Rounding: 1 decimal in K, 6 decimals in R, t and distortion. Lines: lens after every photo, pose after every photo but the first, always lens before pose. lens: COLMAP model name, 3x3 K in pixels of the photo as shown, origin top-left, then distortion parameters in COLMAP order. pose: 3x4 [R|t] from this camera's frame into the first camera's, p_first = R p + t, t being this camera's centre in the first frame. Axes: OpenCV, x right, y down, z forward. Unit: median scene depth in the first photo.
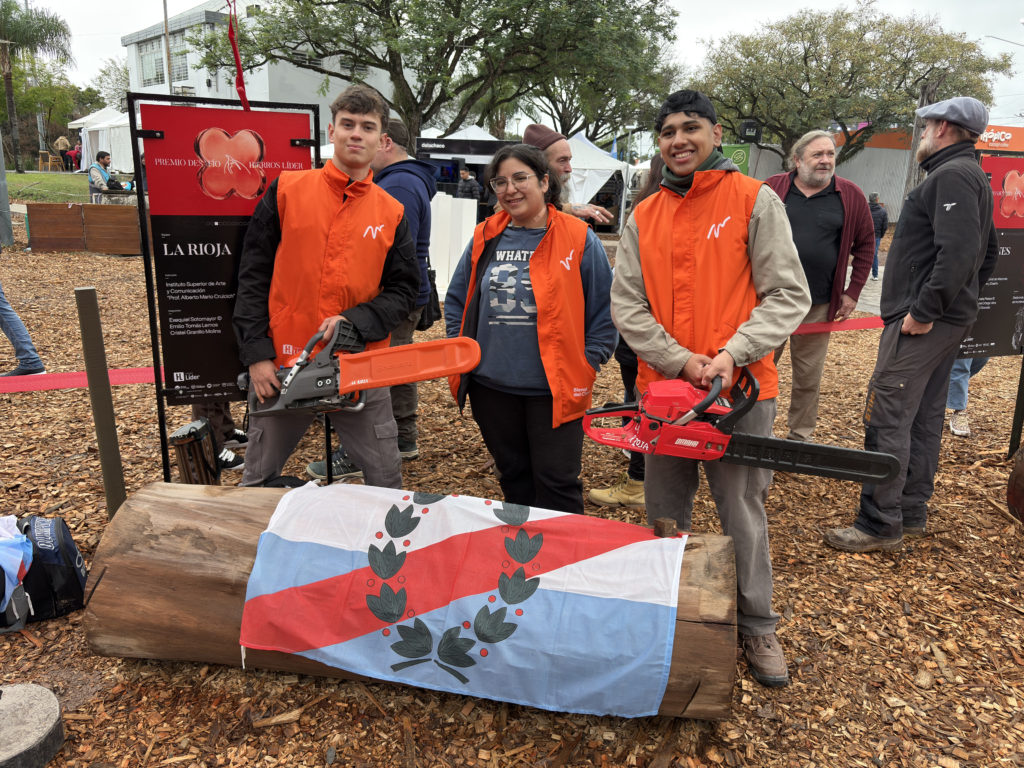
lens RADIAL K [[779.3, 0, 506.6], [0, 779.3, 376.7], [0, 0, 1]] dist [0.016313, 0.002944]
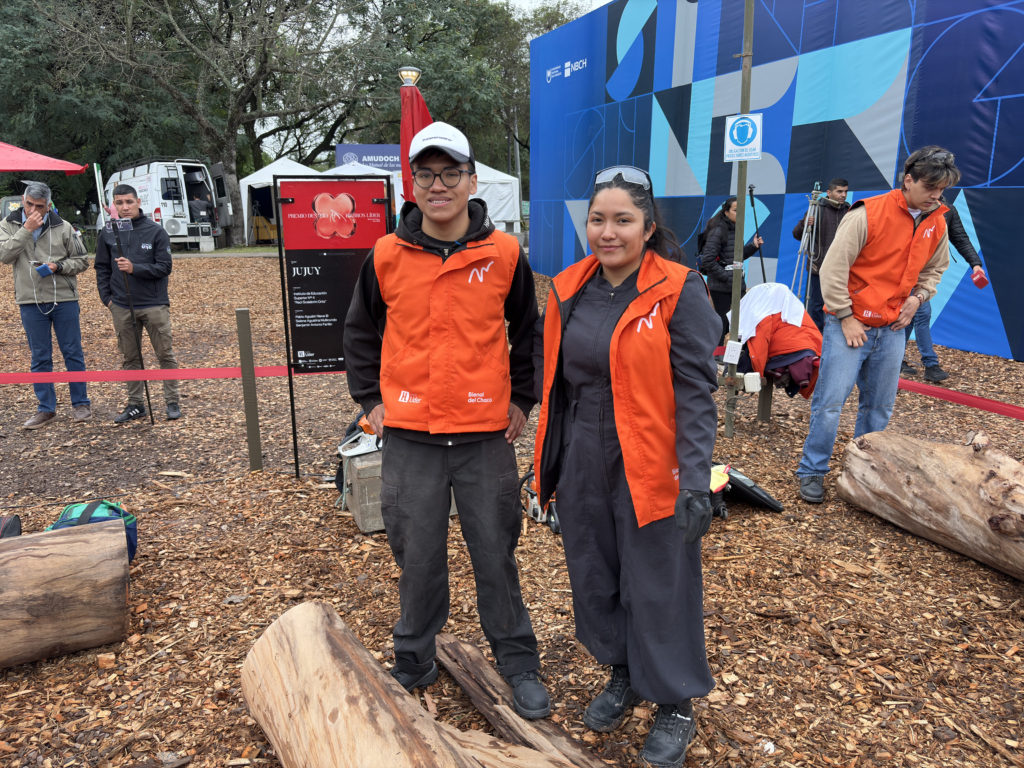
lens RADIAL K [[779.3, 0, 514.3], [0, 779.3, 391.1], [0, 0, 1]] dist [0.016313, 0.002944]
pose [[0.990619, -0.010654, -0.136239, 0.208075], [0.004029, 0.998800, -0.048810, 0.152450], [0.136596, 0.047804, 0.989473, -0.466749]]
